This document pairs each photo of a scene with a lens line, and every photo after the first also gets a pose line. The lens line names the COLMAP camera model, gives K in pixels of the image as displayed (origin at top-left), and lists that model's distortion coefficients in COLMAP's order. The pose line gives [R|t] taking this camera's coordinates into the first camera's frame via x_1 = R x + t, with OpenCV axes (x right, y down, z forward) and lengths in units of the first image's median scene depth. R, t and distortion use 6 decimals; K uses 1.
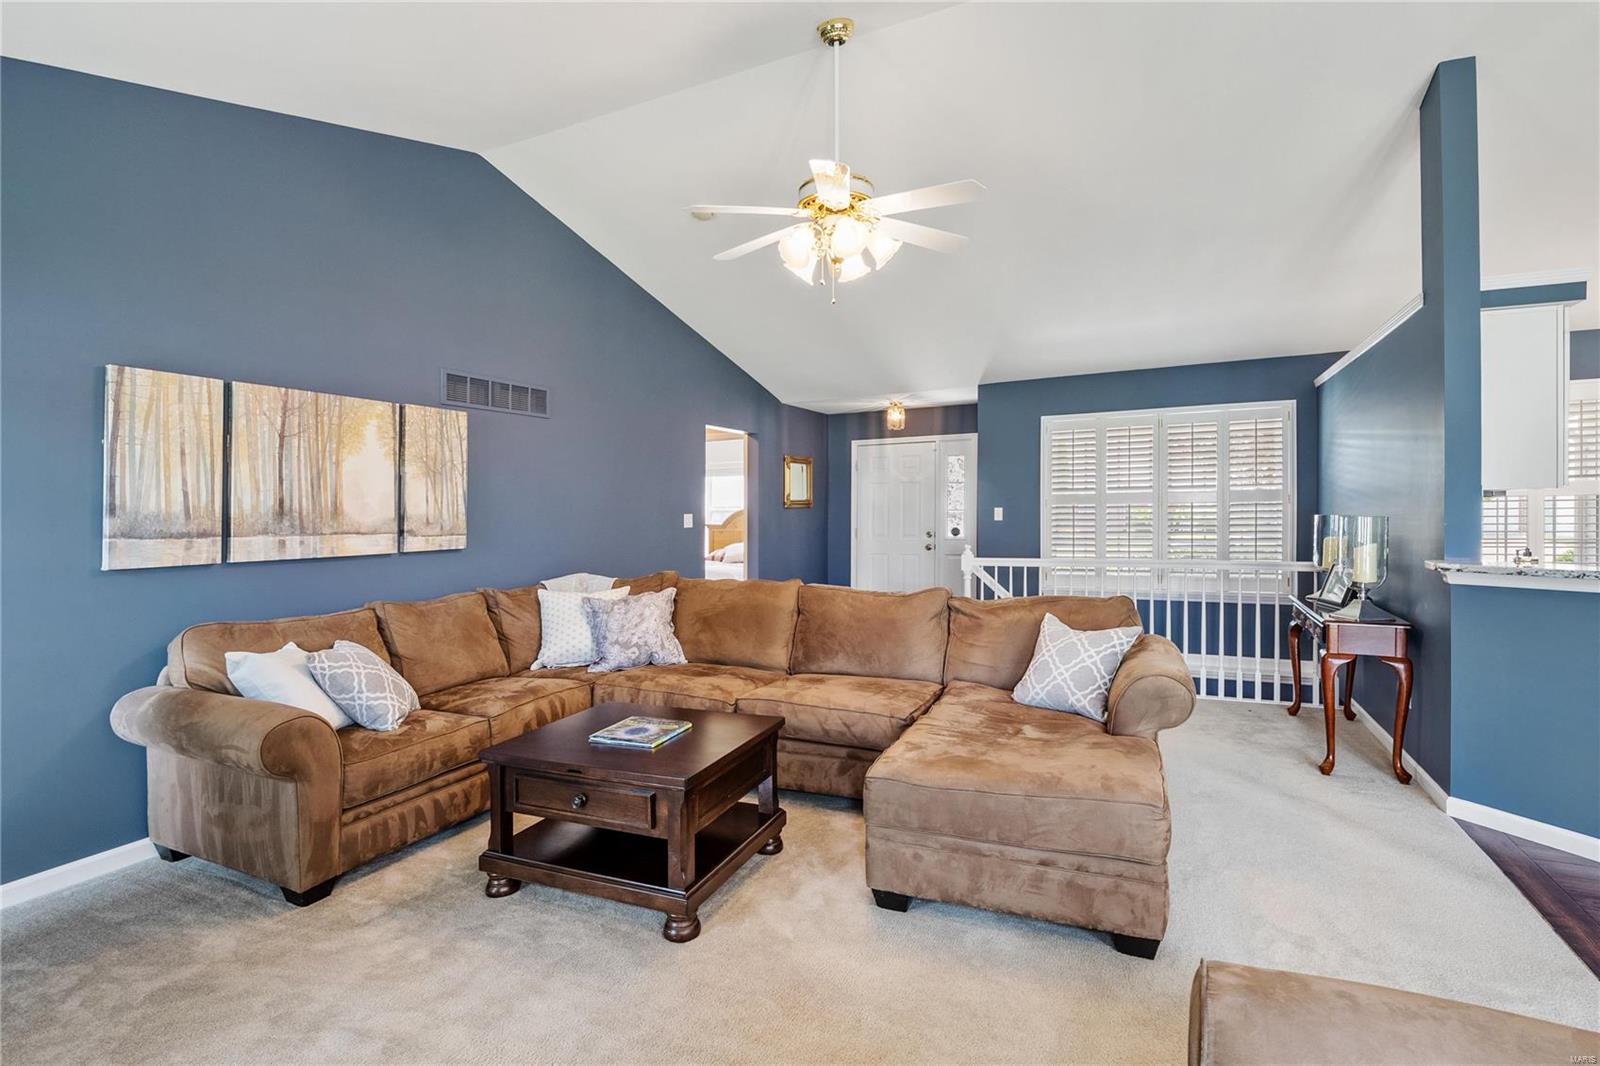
lens RADIAL K [[749.2, 0, 800.2], [0, 749.2, 503.0], [0, 0, 1]] dist [-0.013555, -0.000260]
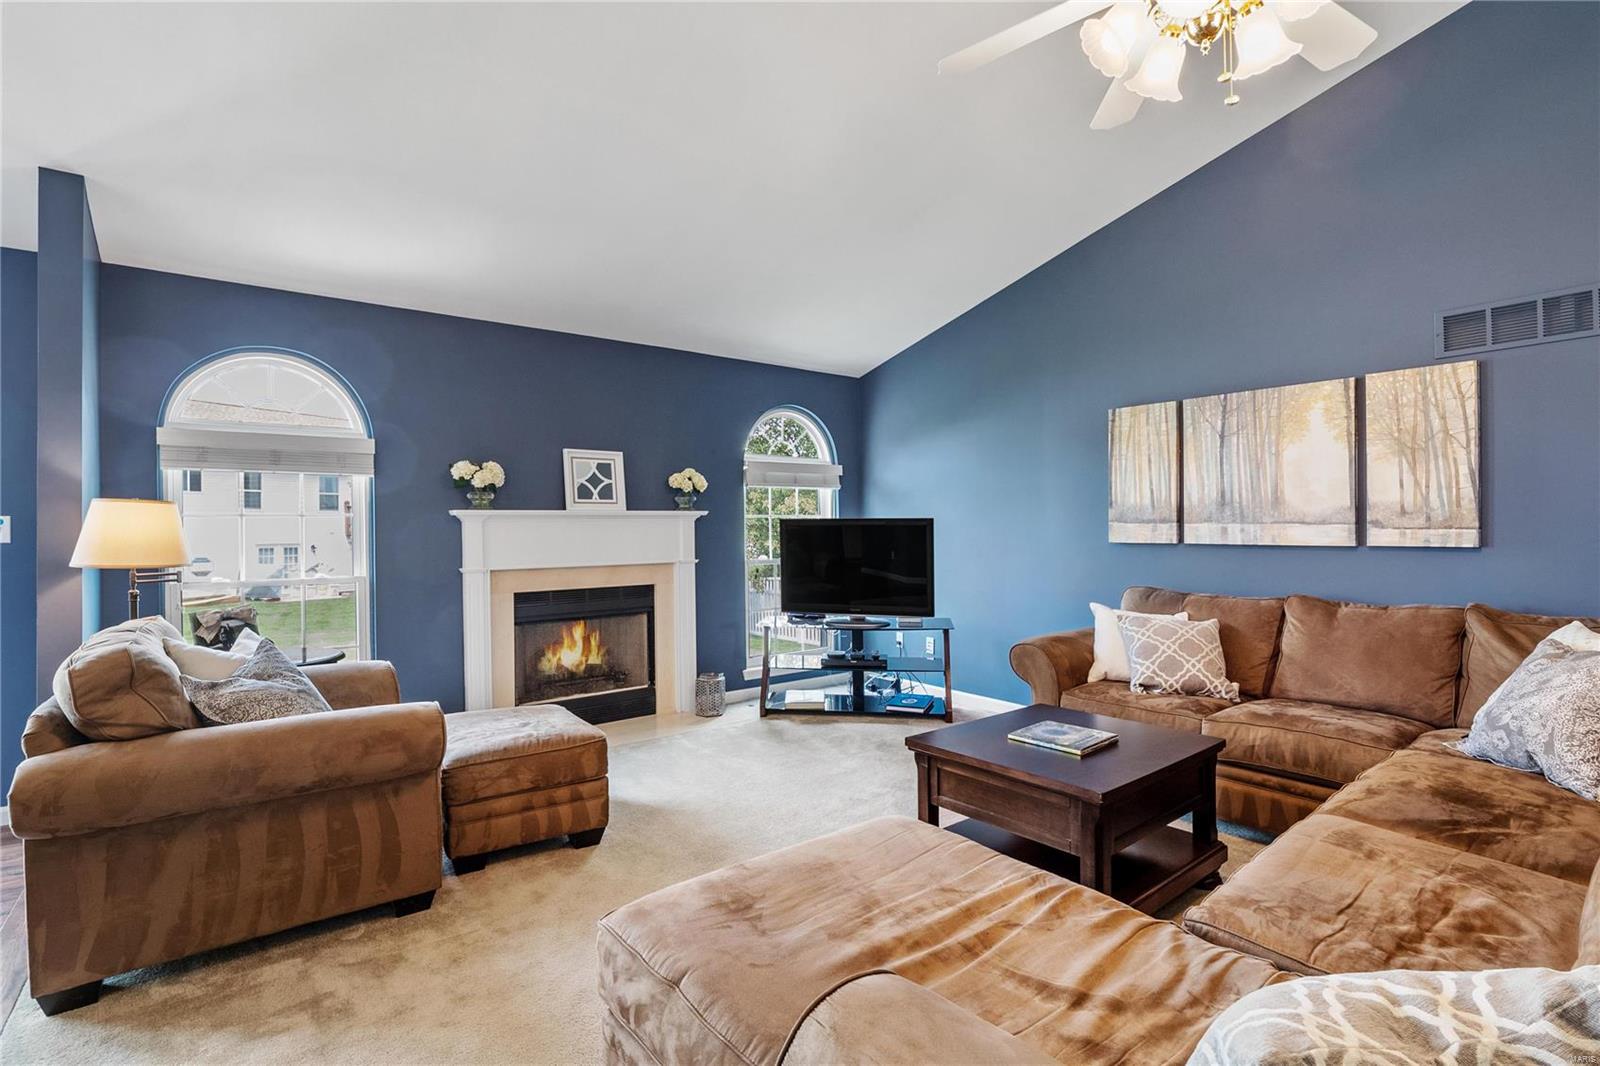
lens RADIAL K [[749.2, 0, 791.9], [0, 749.2, 527.6], [0, 0, 1]] dist [-0.013555, -0.000260]
pose [[-0.448913, 0.020963, -0.893329, 0.596534], [0.025967, 0.999609, 0.010408, 0.020029], [0.893198, -0.018525, -0.449282, 0.868419]]
